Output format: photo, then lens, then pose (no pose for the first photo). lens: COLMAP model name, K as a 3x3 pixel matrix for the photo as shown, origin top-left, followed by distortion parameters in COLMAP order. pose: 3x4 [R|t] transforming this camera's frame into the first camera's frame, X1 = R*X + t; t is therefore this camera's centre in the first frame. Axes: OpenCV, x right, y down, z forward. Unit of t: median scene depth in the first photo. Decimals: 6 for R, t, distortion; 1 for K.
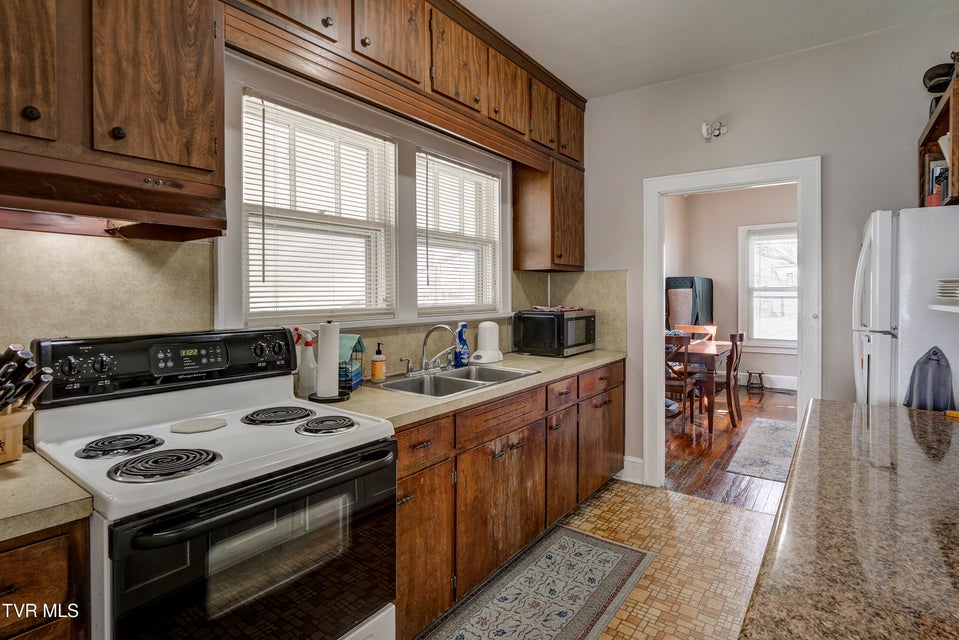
lens RADIAL K [[487.3, 0, 482.2], [0, 487.3, 299.3], [0, 0, 1]] dist [-0.003013, -0.000401]
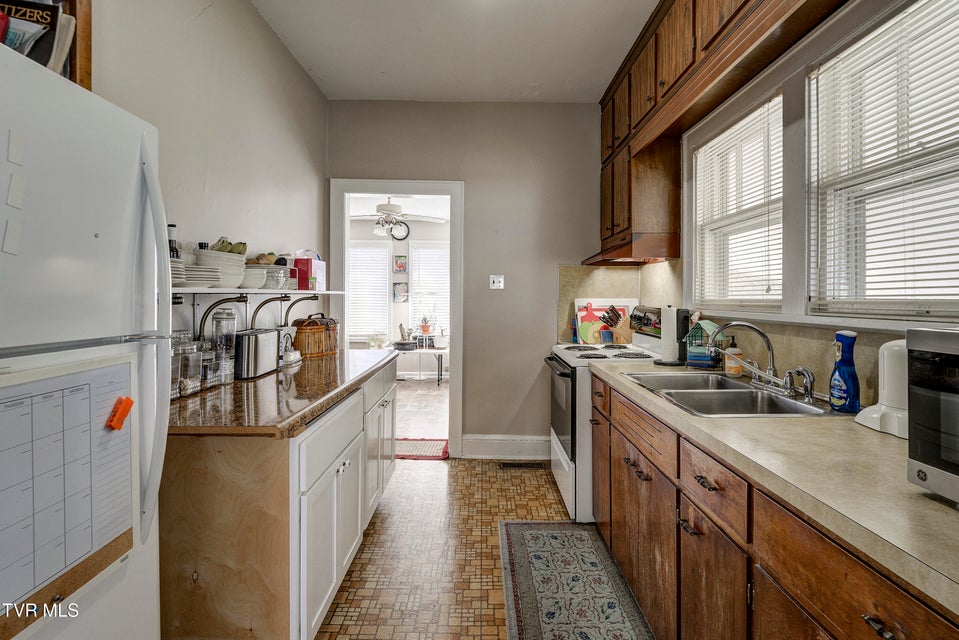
lens RADIAL K [[431.9, 0, 482.5], [0, 431.9, 302.2], [0, 0, 1]] dist [0.000341, 0.000011]
pose [[-0.802963, -0.001903, -0.596026, 0.669628], [-0.017334, 0.999647, 0.020160, 0.016108], [0.595777, 0.026519, -0.802712, 1.361825]]
